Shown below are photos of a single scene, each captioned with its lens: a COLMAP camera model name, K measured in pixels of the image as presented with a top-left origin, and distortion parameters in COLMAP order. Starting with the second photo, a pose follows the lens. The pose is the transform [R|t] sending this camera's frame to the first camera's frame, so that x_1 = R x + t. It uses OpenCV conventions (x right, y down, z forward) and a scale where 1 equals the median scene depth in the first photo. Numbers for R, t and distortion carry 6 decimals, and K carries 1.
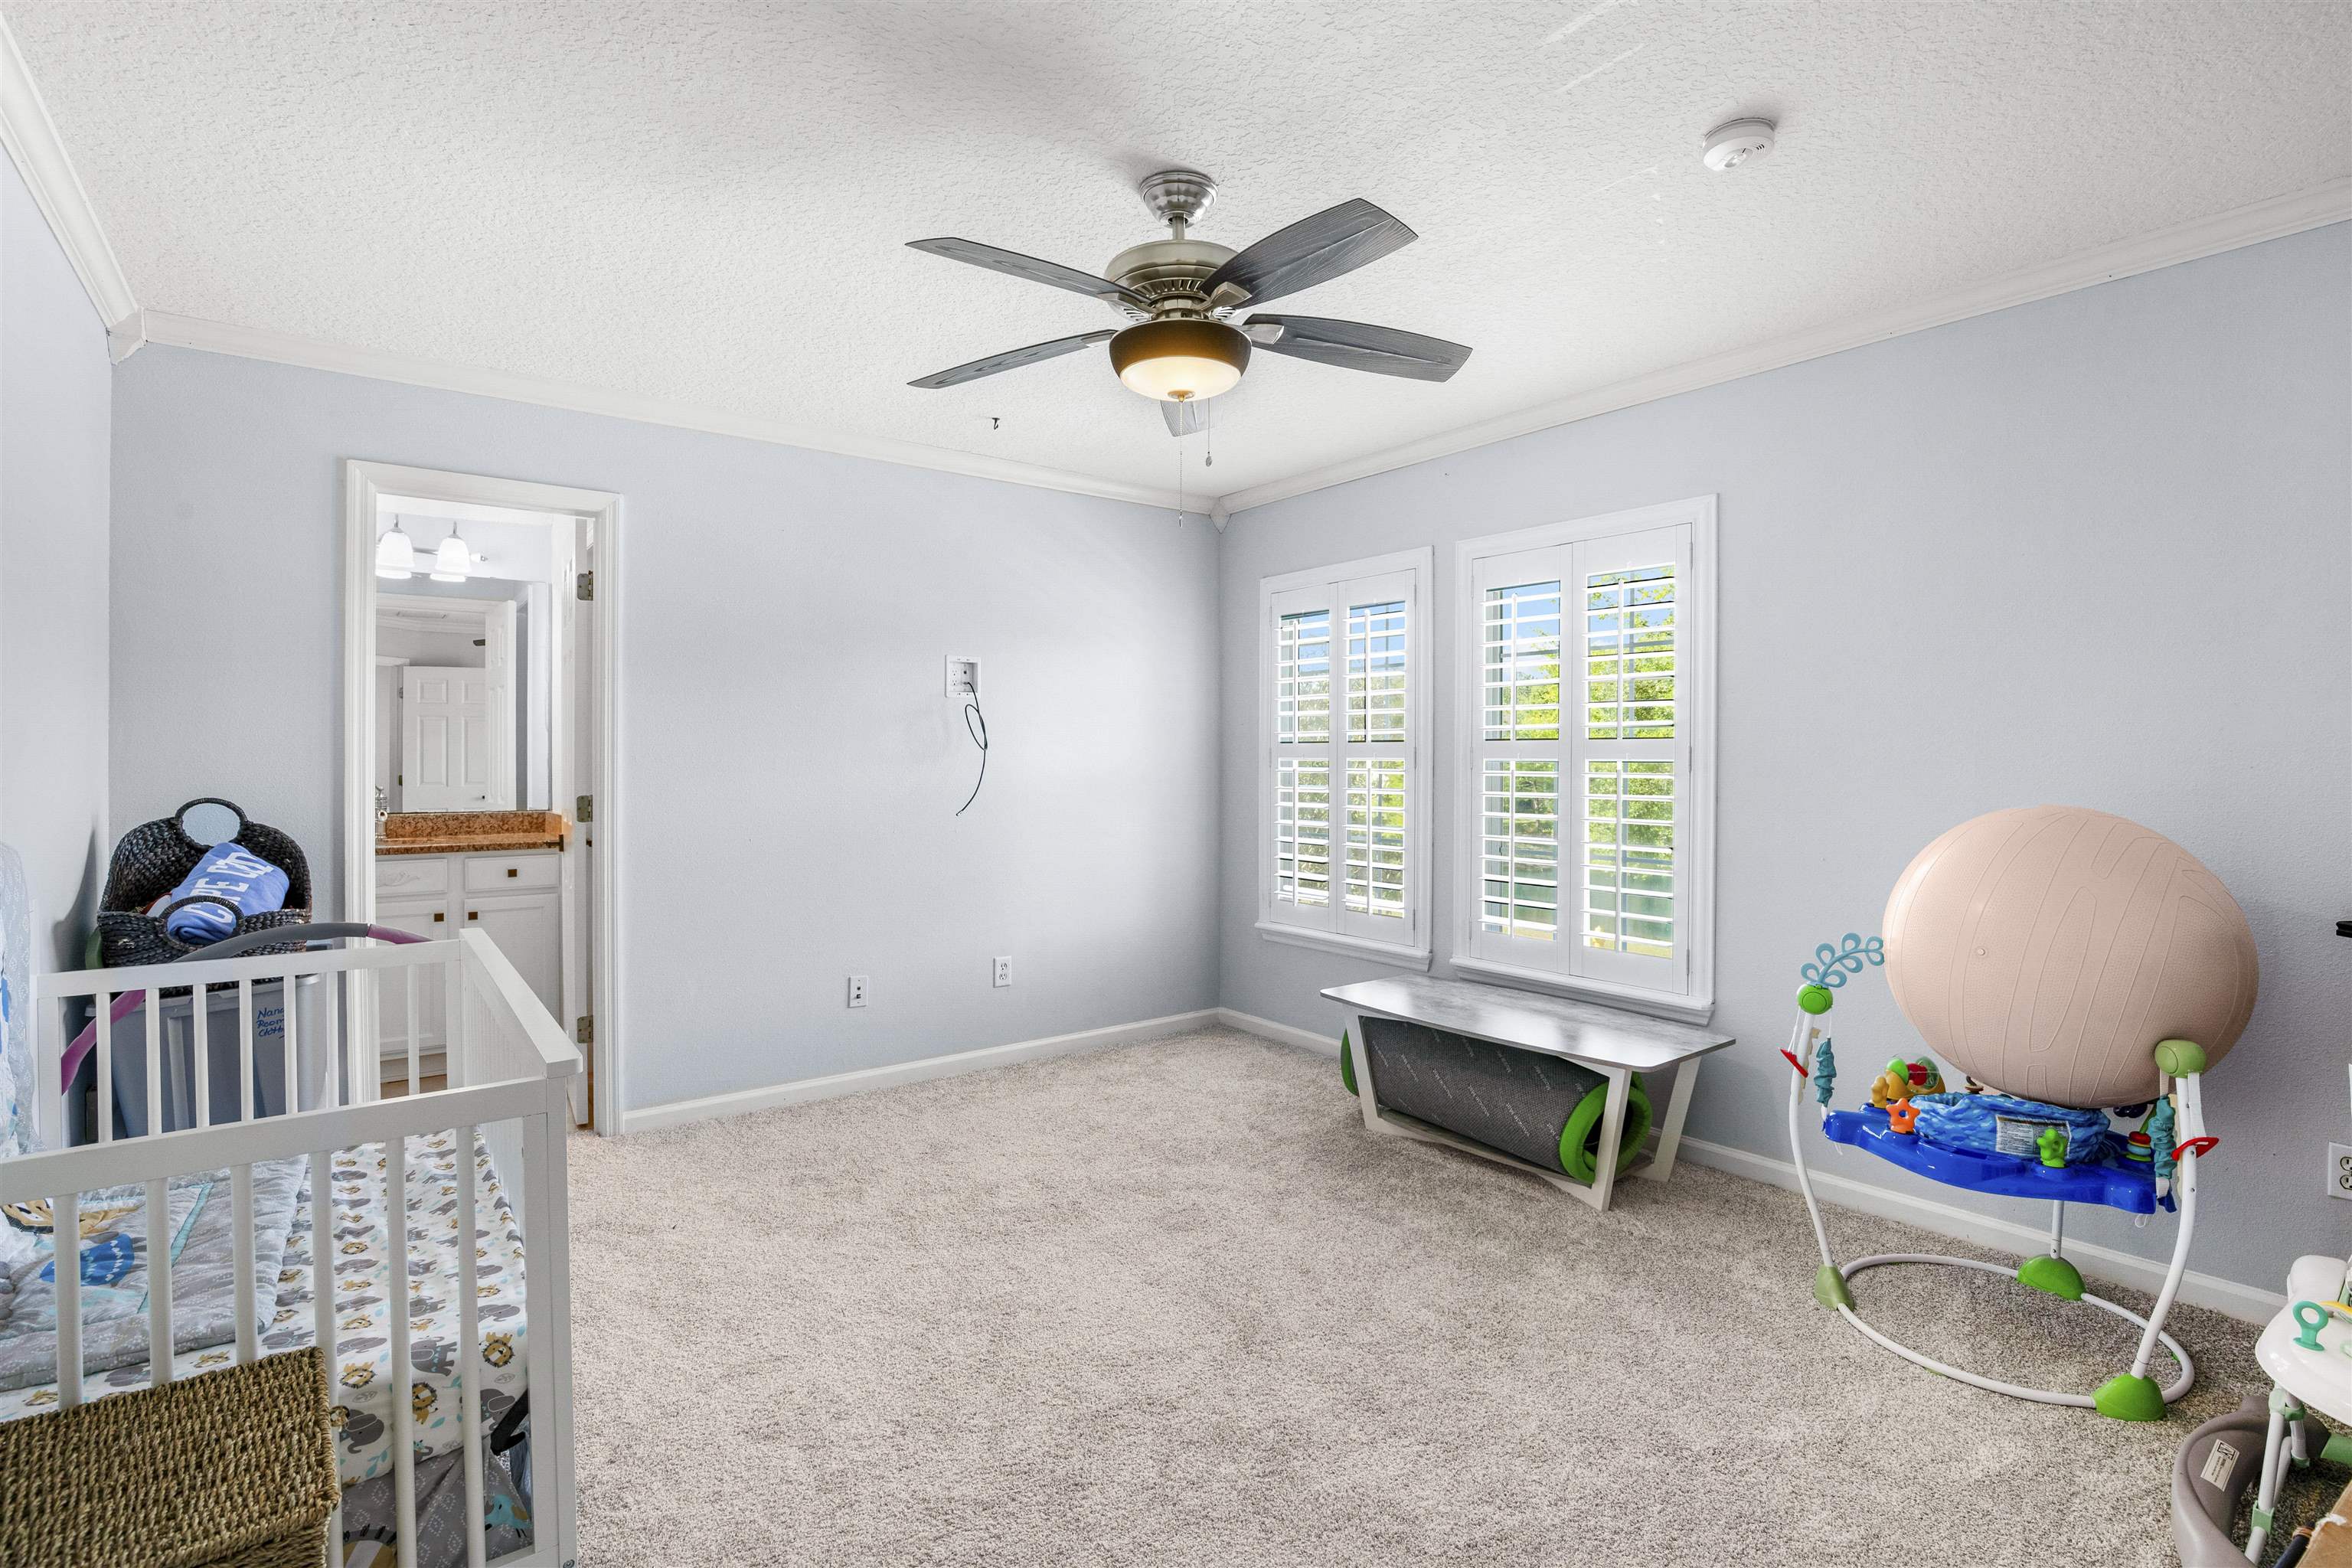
lens RADIAL K [[1102.2, 0, 1175.9], [0, 1102.2, 774.2], [0, 0, 1]] dist [-0.017063, 0.000980]
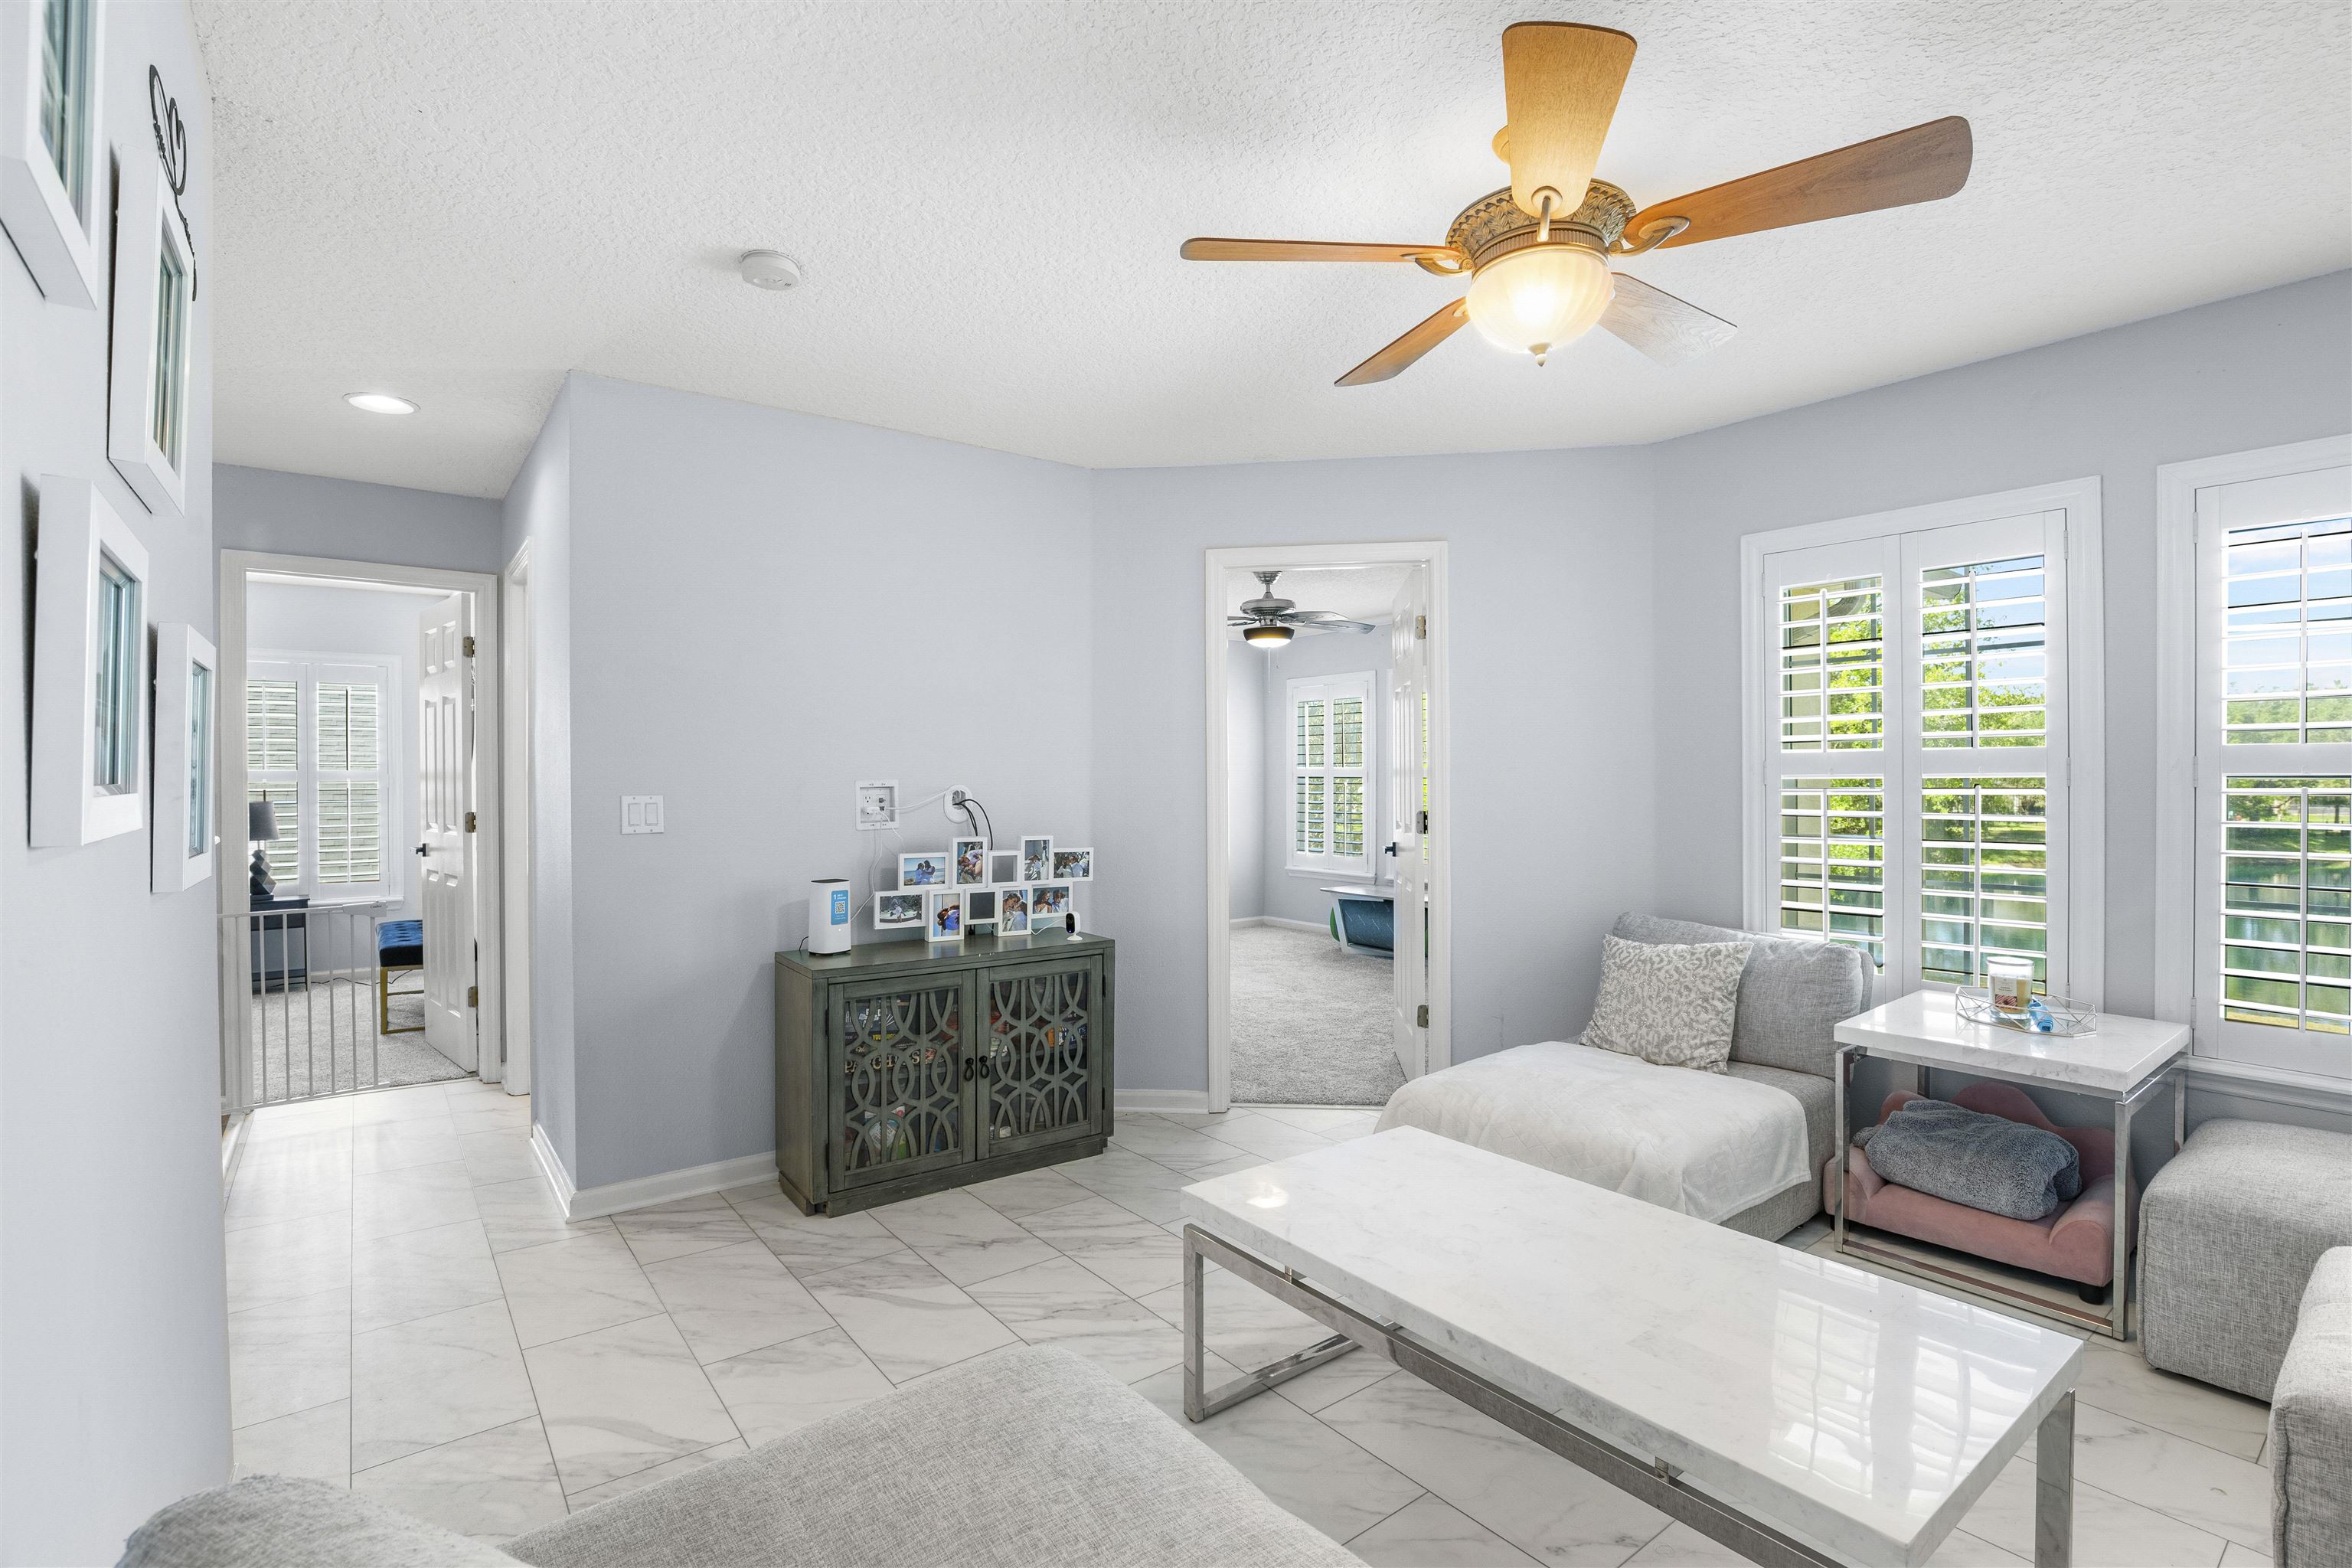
lens RADIAL K [[1102.2, 0, 1184.1], [0, 1102.2, 772.8], [0, 0, 1]] dist [-0.017063, 0.000980]
pose [[0.999979, -0.002844, 0.005801, -0.143436], [0.002925, 0.999897, -0.014068, 0.006855], [-0.005760, 0.014084, 0.999884, -1.129921]]
